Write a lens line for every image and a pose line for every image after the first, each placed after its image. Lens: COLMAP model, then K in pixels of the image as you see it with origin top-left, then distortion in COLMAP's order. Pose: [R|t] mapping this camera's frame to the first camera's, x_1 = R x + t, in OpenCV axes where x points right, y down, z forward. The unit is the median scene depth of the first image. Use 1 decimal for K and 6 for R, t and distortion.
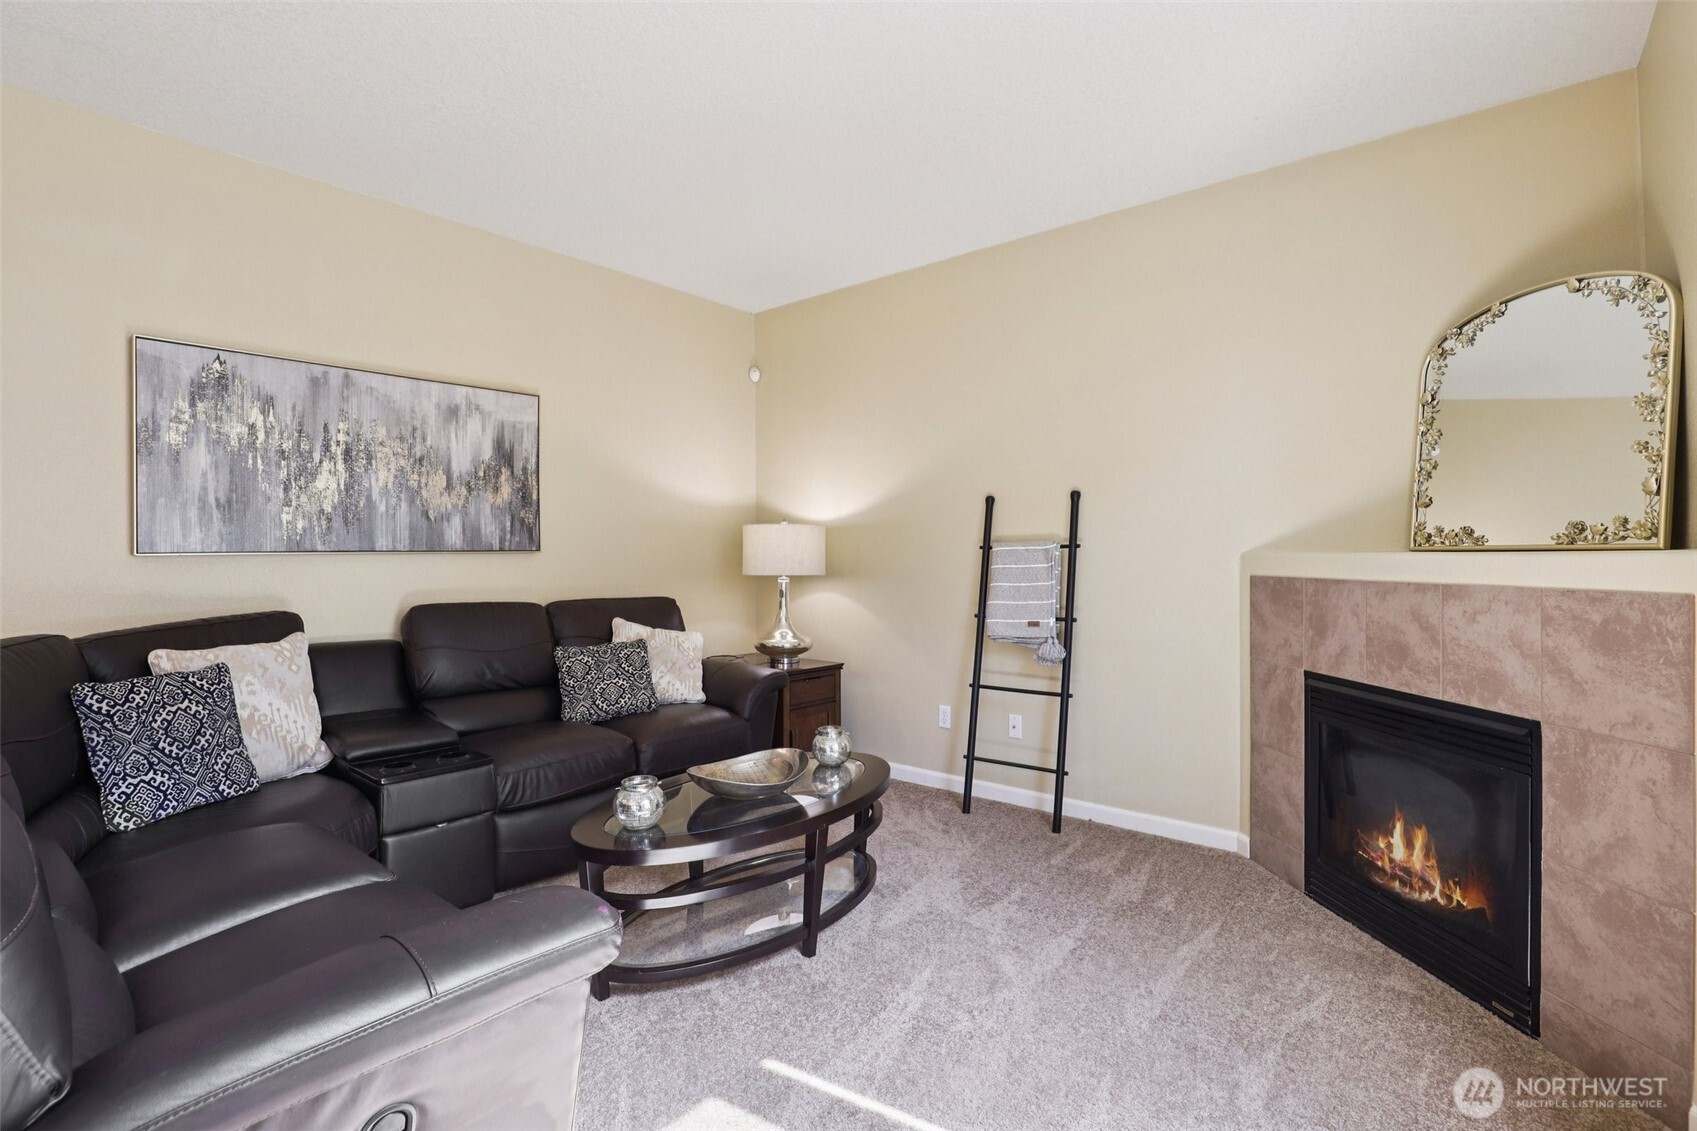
lens RADIAL K [[784.2, 0, 843.9], [0, 784.2, 564.8], [0, 0, 1]] dist [-0.037066, 0.006967]
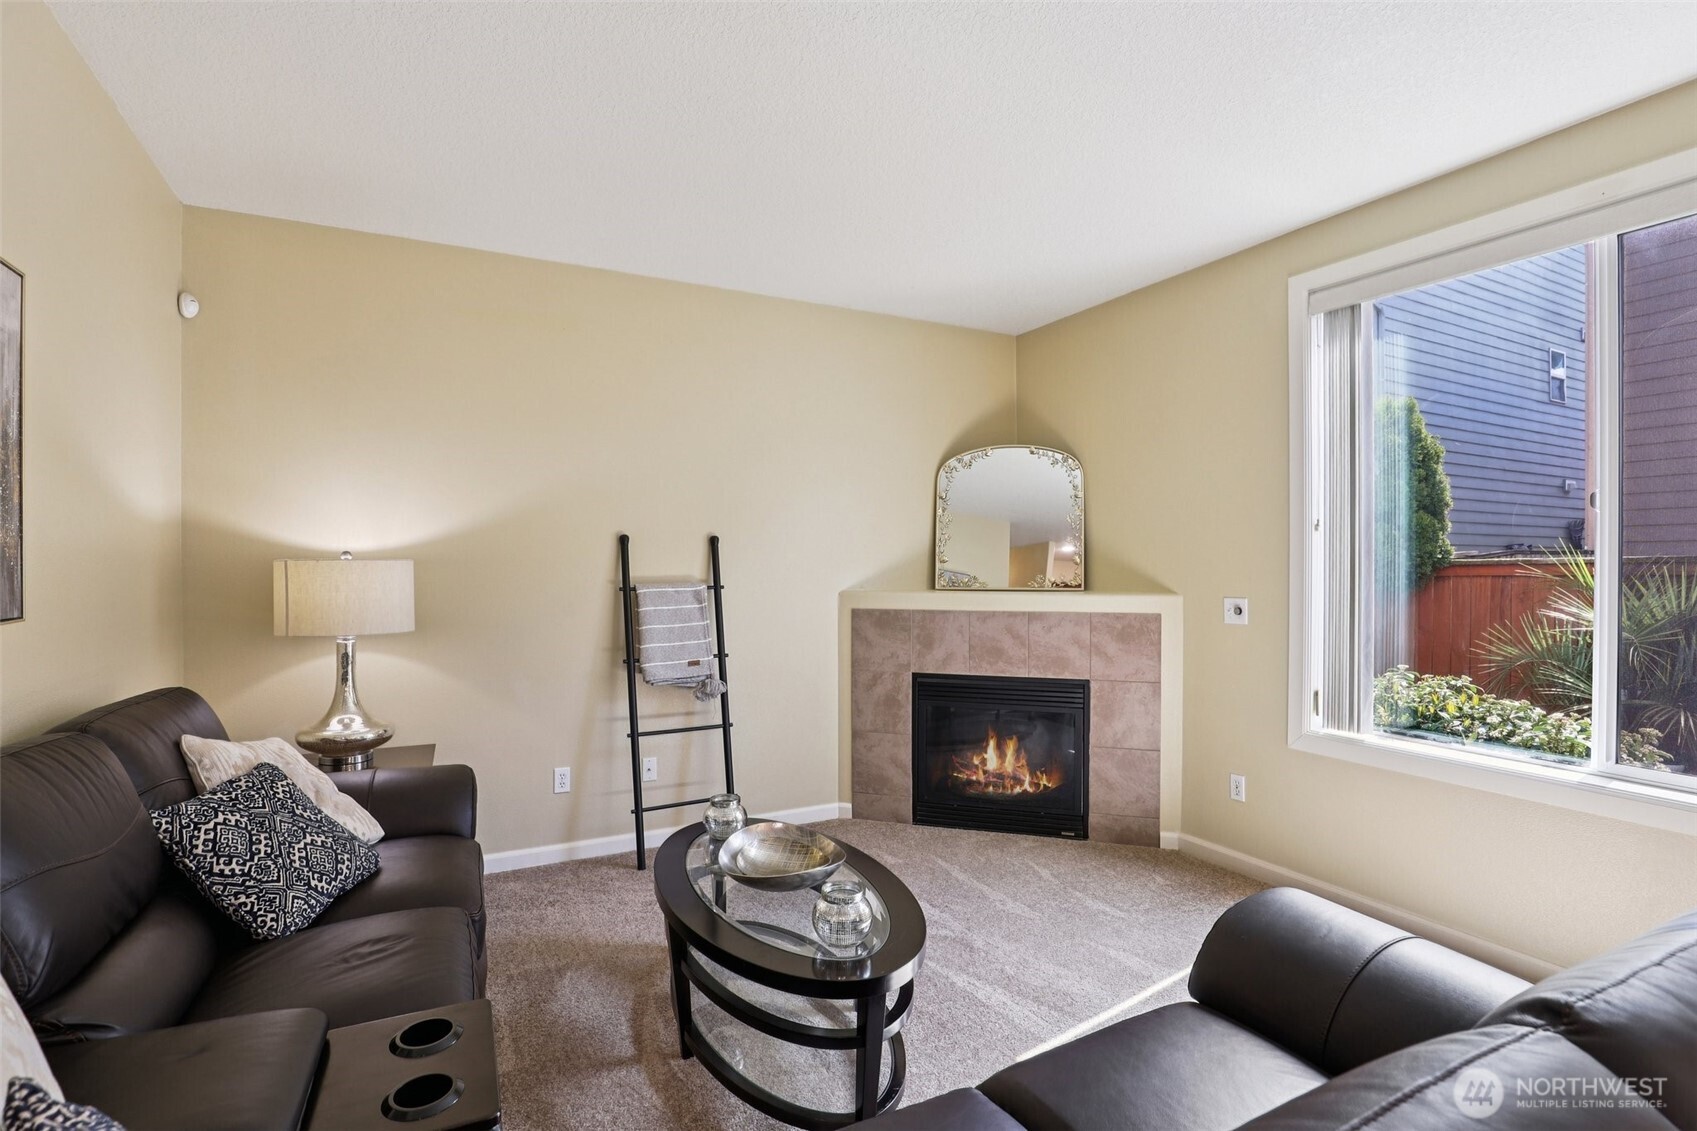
lens RADIAL K [[801.4, 0, 845.5], [0, 801.4, 580.4], [0, 0, 1]] dist [-0.020718, 0.000114]
pose [[0.390638, -0.013085, 0.920451, -0.853367], [0.010555, 0.999897, 0.009735, -0.054933], [-0.920484, 0.005912, 0.390736, 0.521982]]
